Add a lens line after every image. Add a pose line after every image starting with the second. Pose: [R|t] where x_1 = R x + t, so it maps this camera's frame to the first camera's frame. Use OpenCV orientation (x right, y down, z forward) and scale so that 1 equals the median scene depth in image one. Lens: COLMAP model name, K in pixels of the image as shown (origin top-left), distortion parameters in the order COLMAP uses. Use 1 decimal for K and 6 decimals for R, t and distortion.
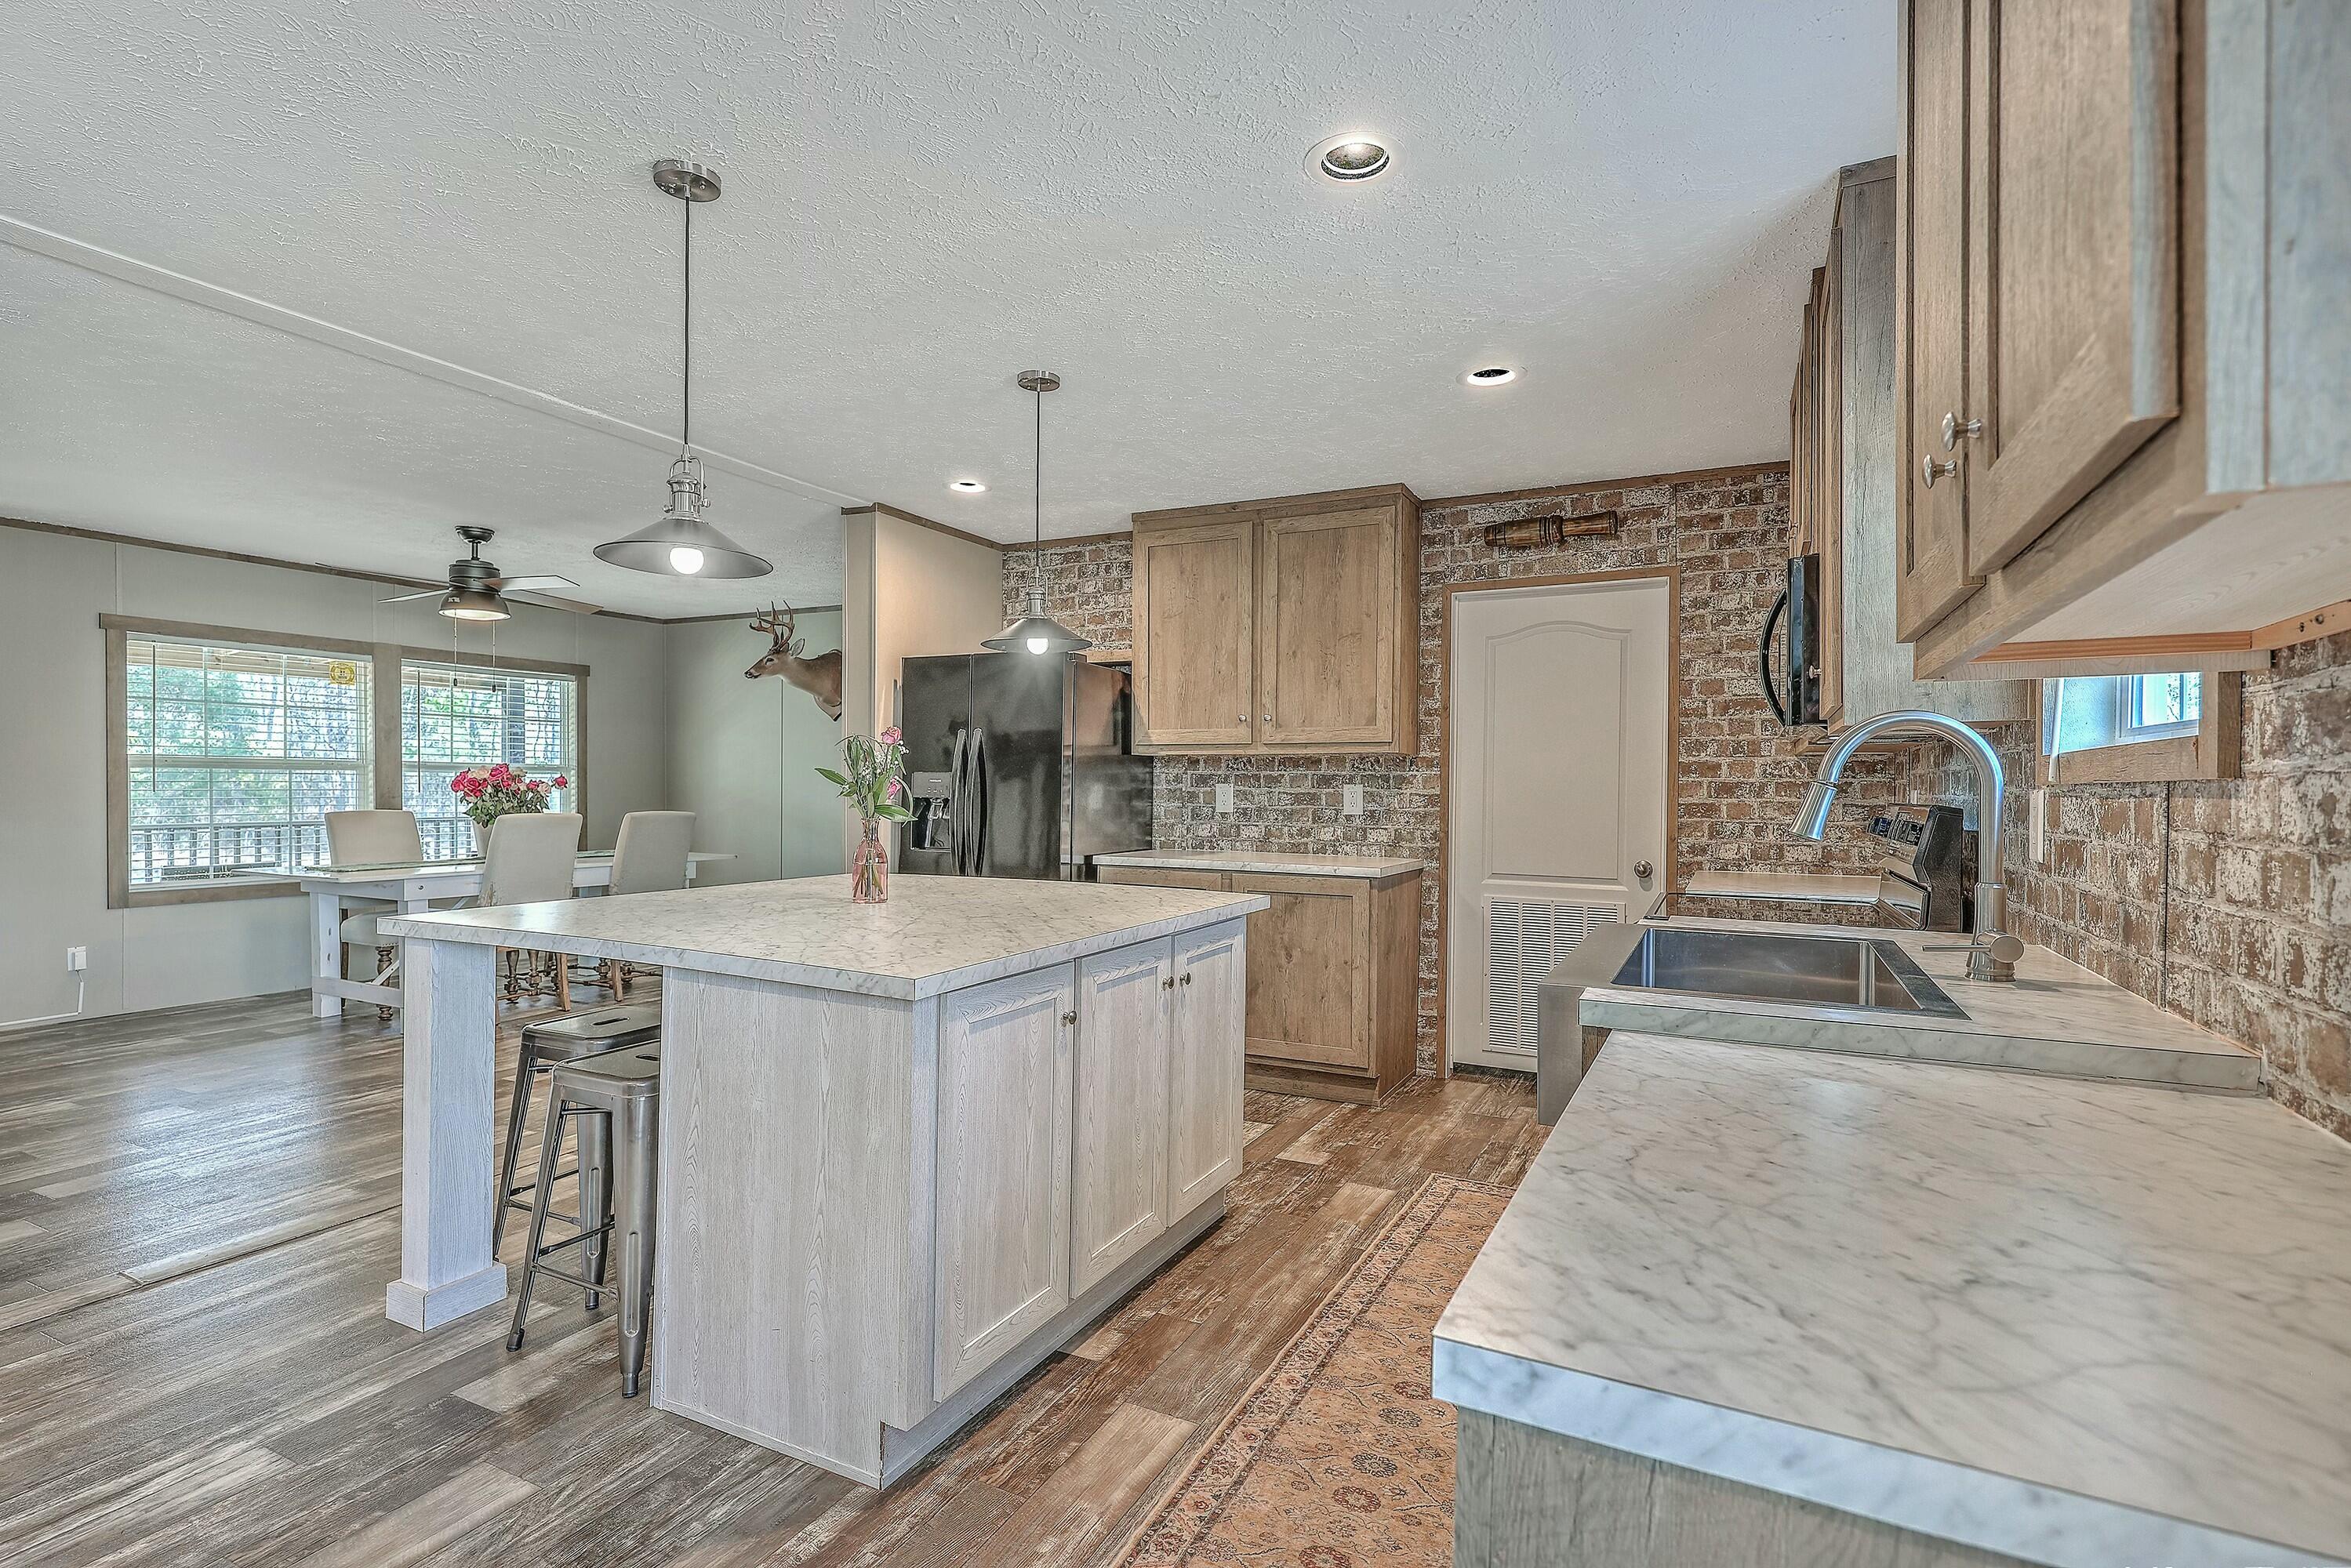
lens RADIAL K [[1104.6, 0, 1167.2], [0, 1104.6, 789.8], [0, 0, 1]] dist [0.002353, -0.000021]
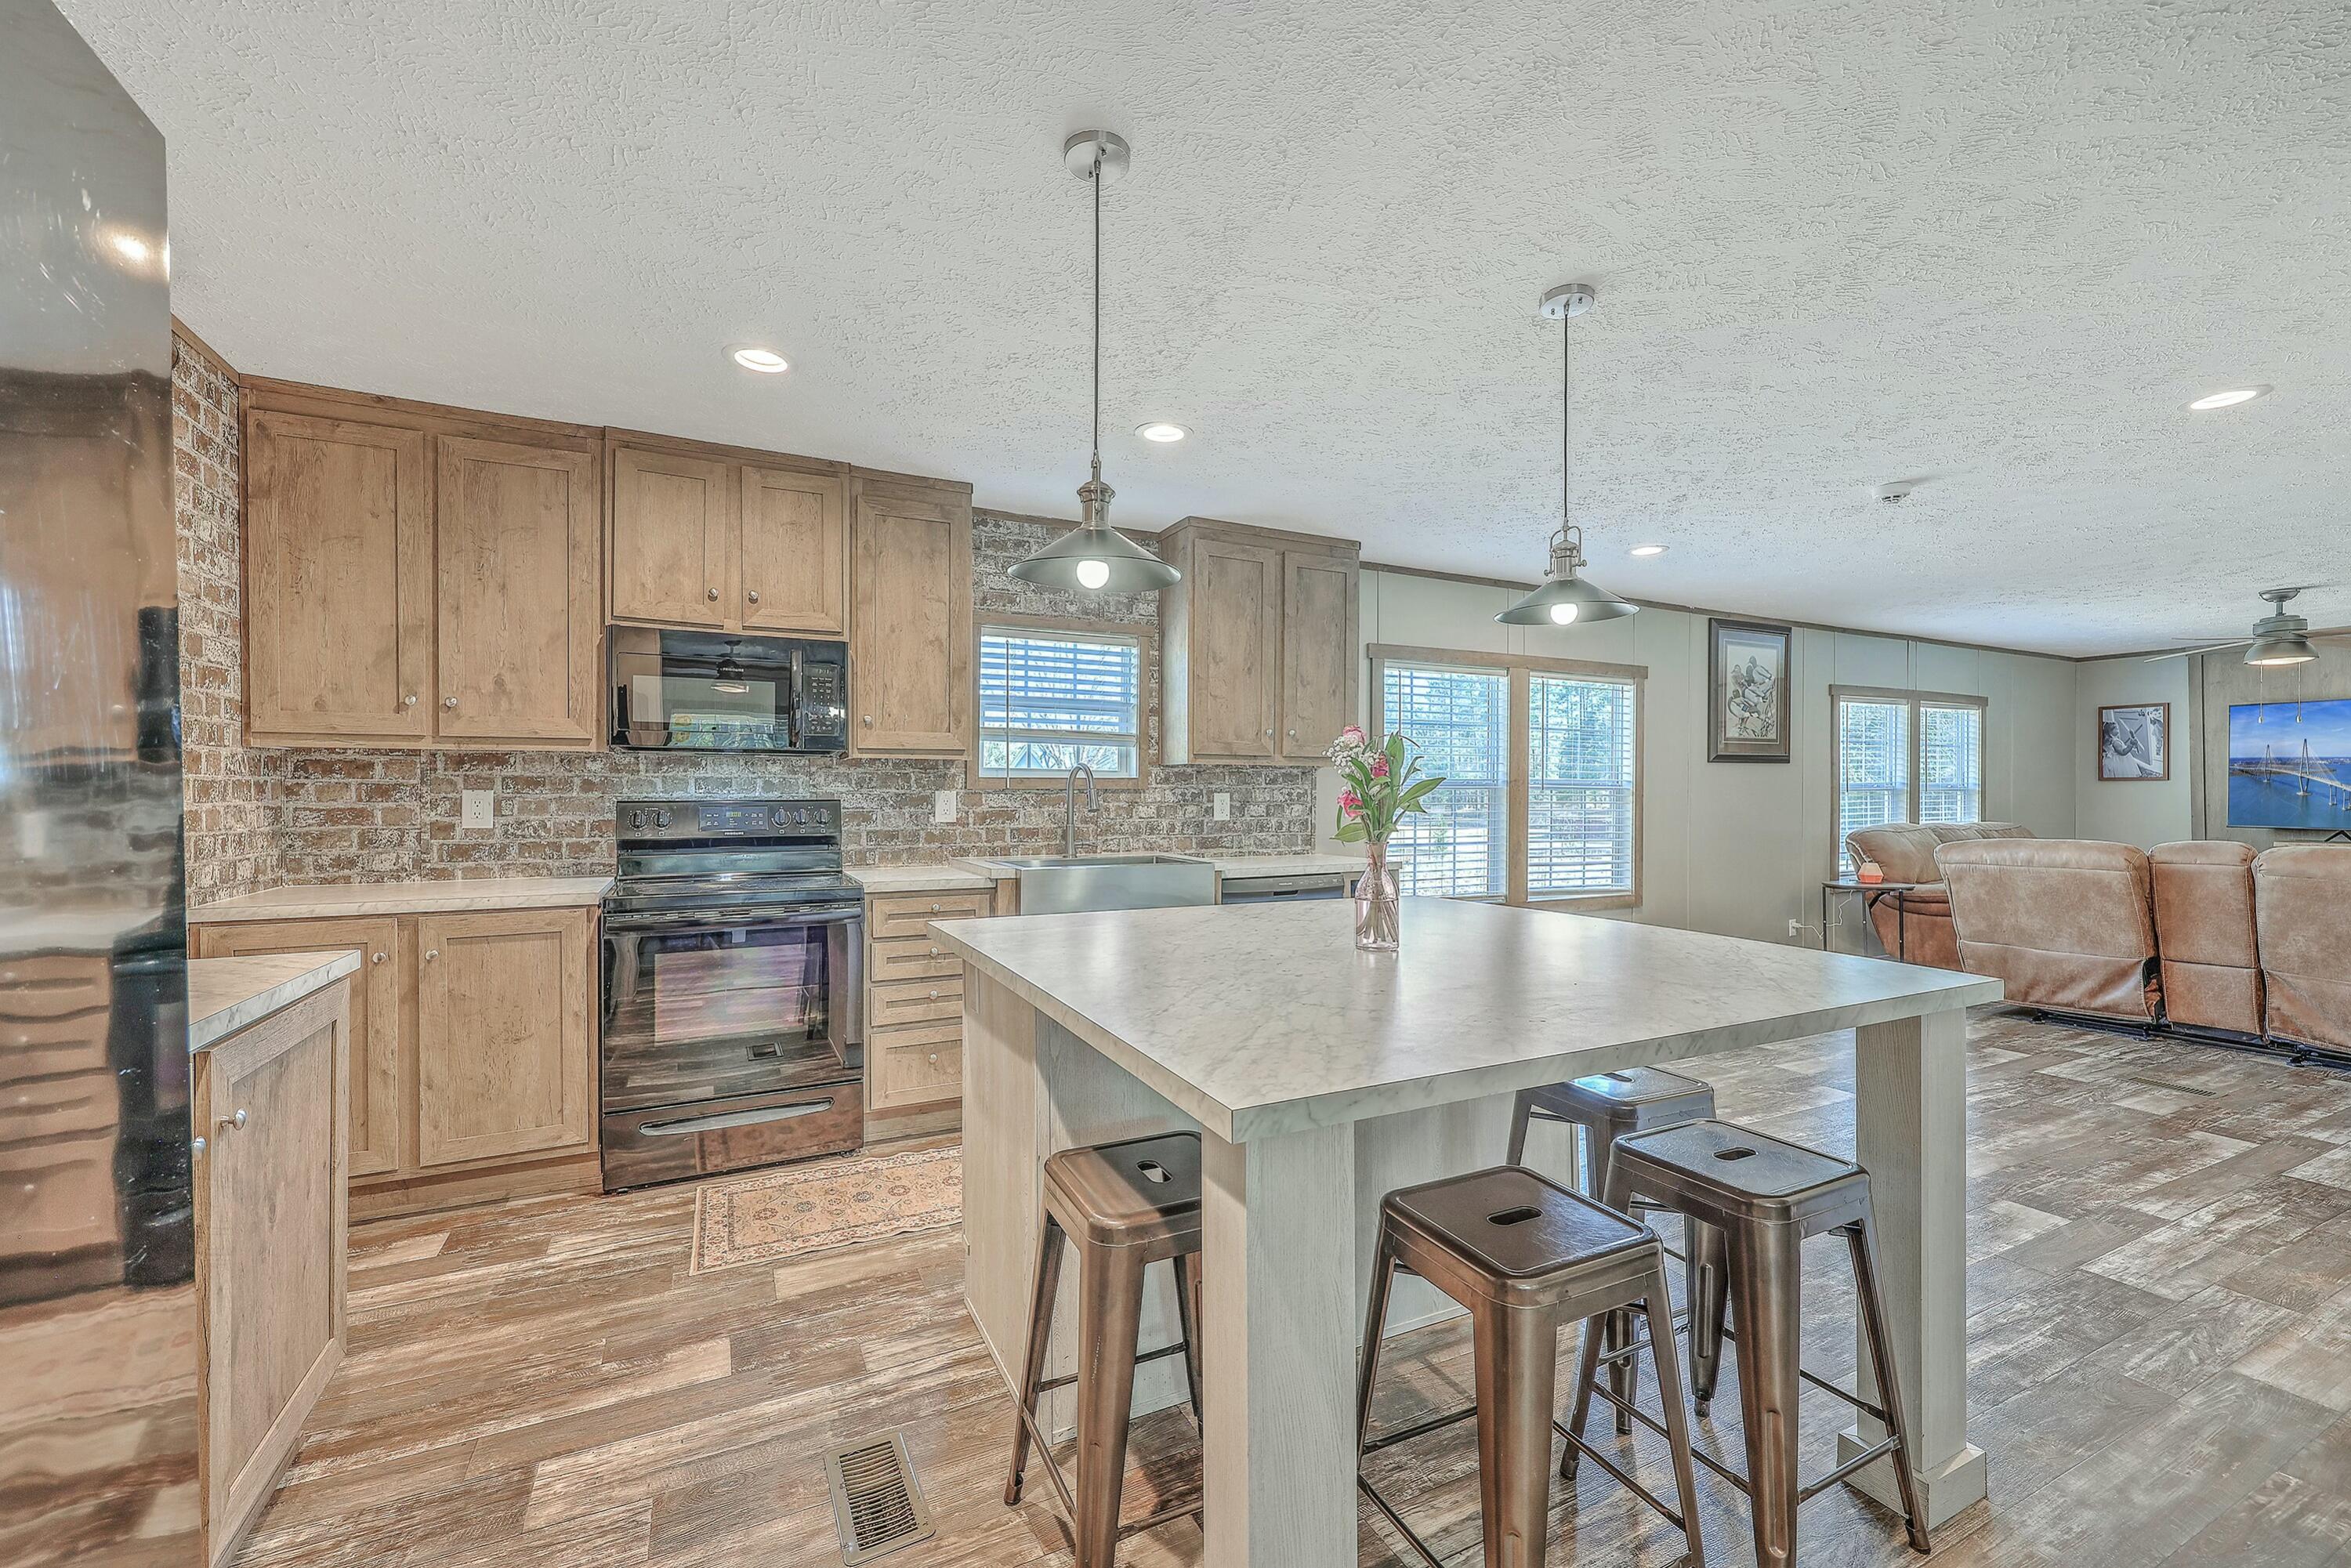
lens RADIAL K [[954.6, 0, 1184.9], [0, 954.6, 791.7], [0, 0, 1]] dist [0.001015, 0.000280]
pose [[-0.806956, -0.011459, 0.590500, -0.344956], [-0.007301, 0.999929, 0.009426, -0.009168], [-0.590566, 0.003295, -0.806982, 1.027487]]
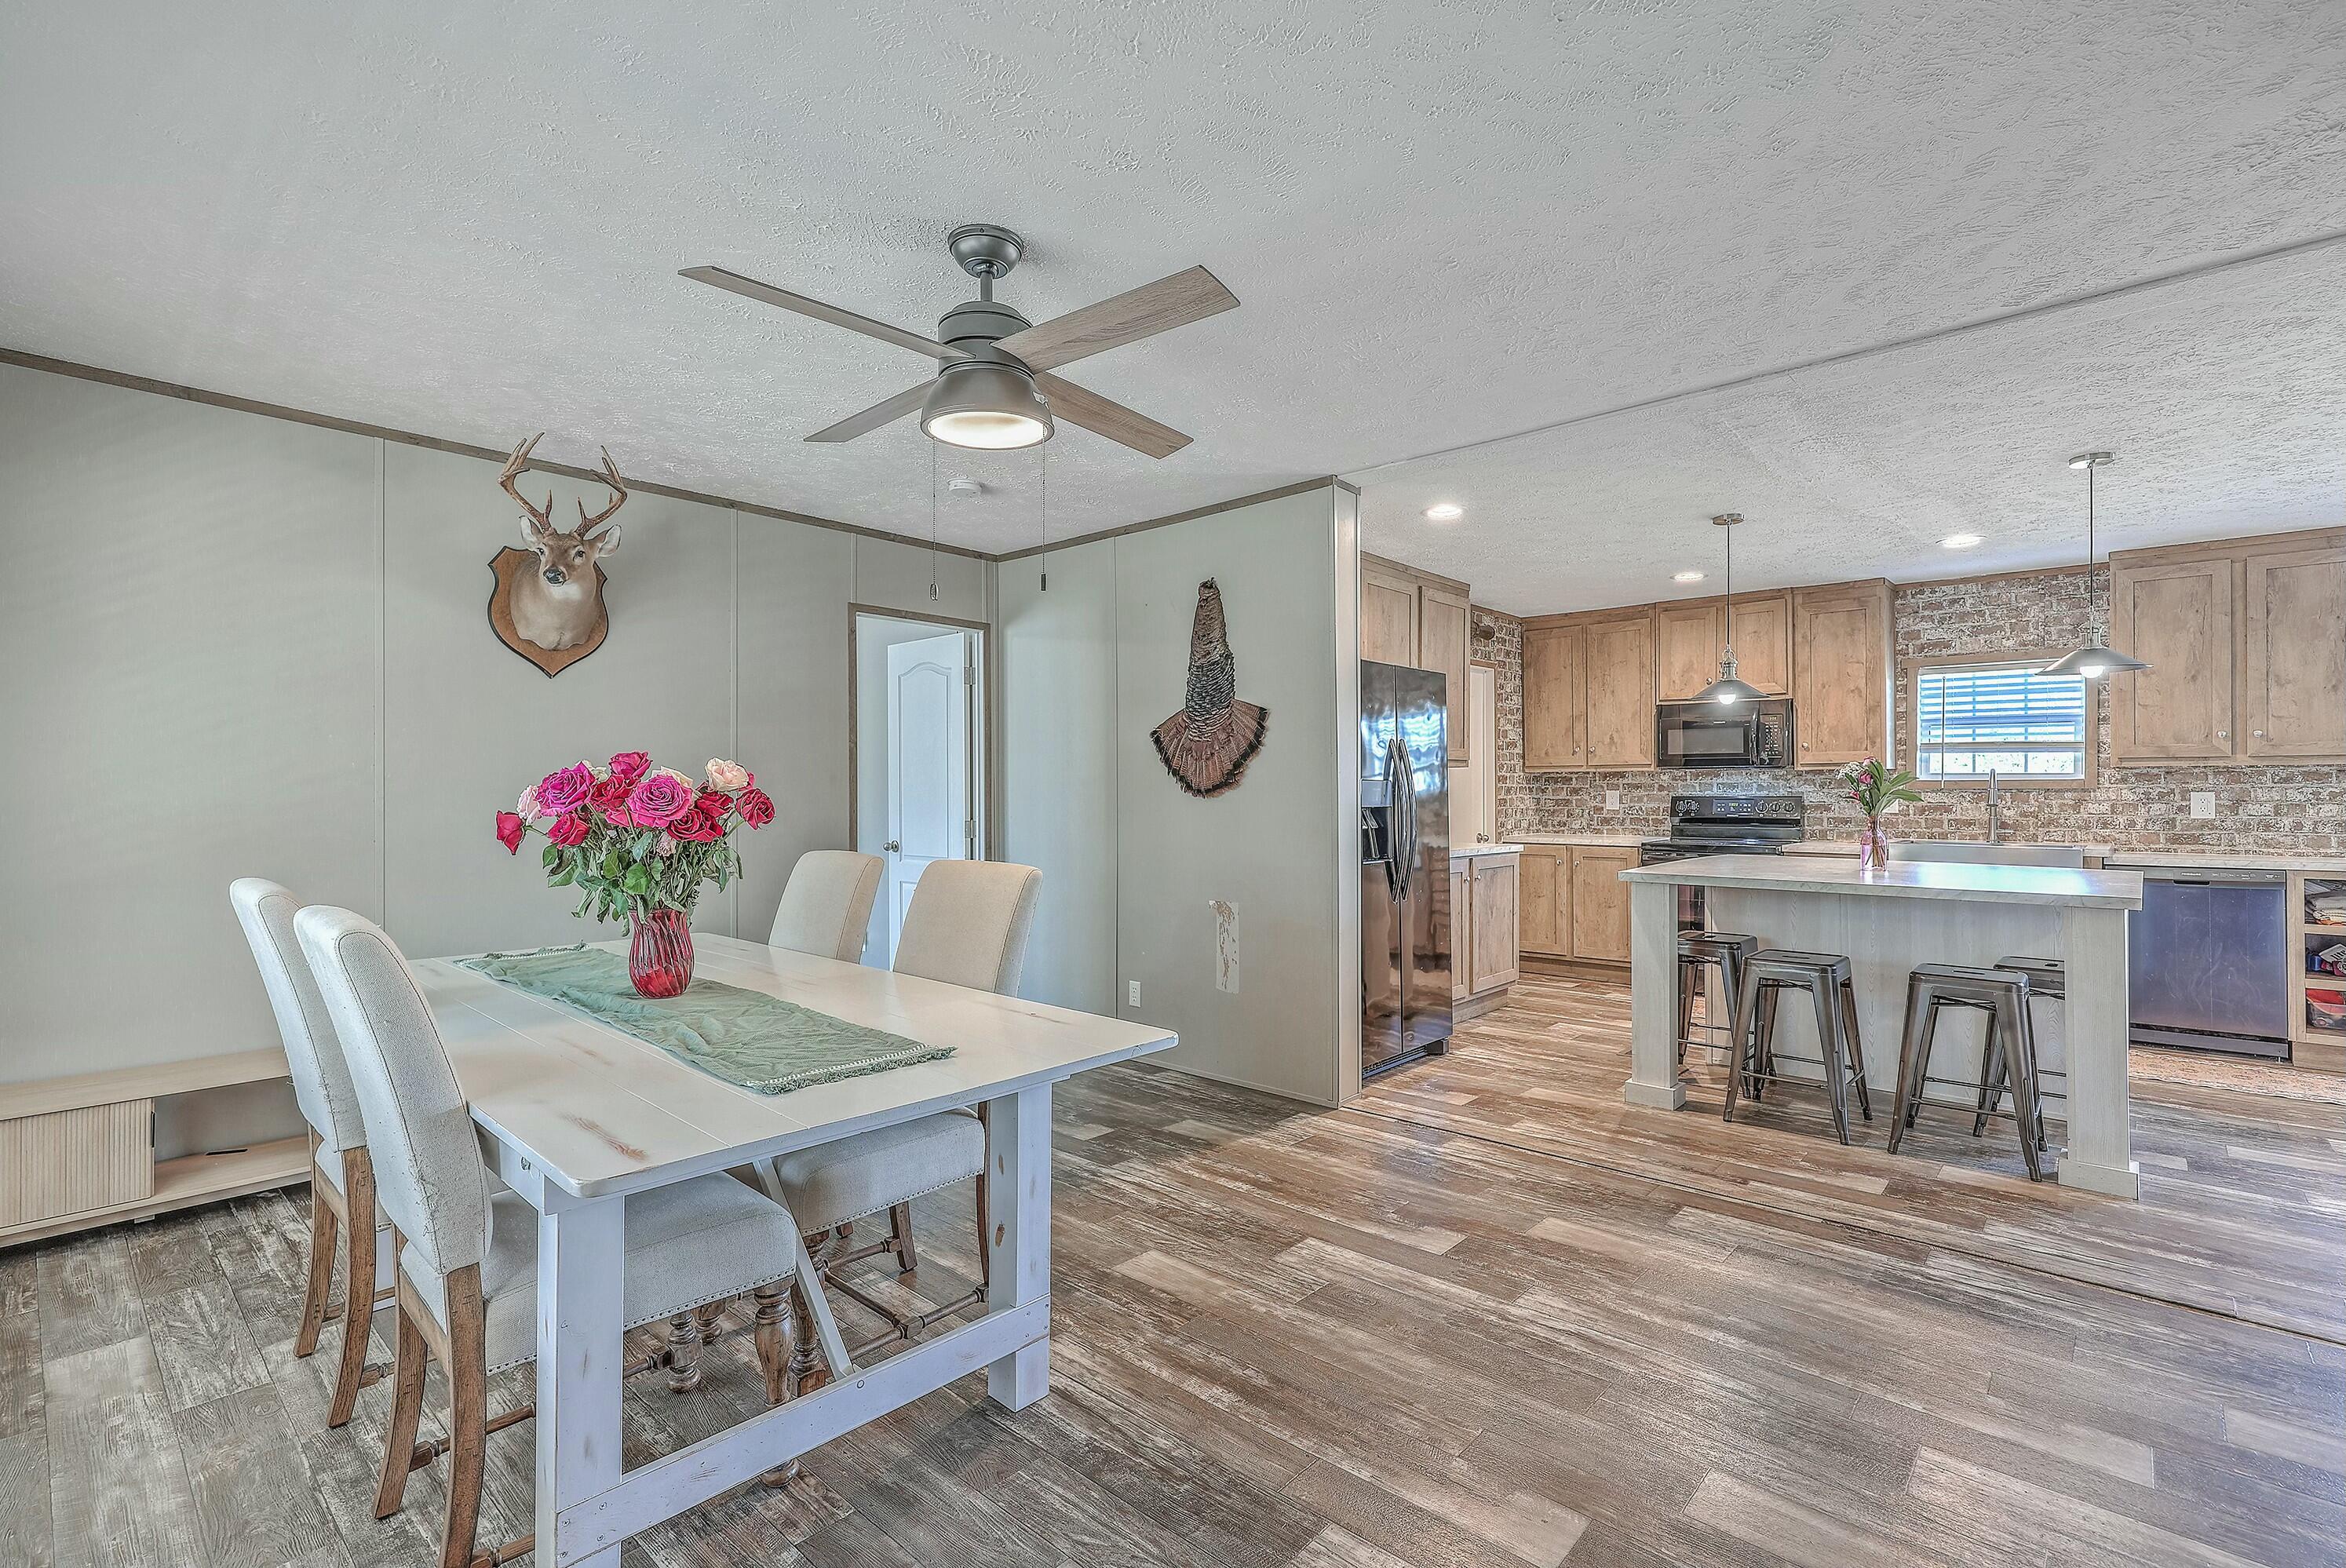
lens RADIAL K [[1069.1, 0, 1172.9], [0, 1069.1, 788.3], [0, 0, 1]] dist [0.001756, -0.000781]
pose [[0.268600, -0.007200, 0.963225, -1.225256], [0.005691, 0.999966, 0.005888, -0.016166], [-0.963235, 0.003900, 0.268632, 0.966701]]
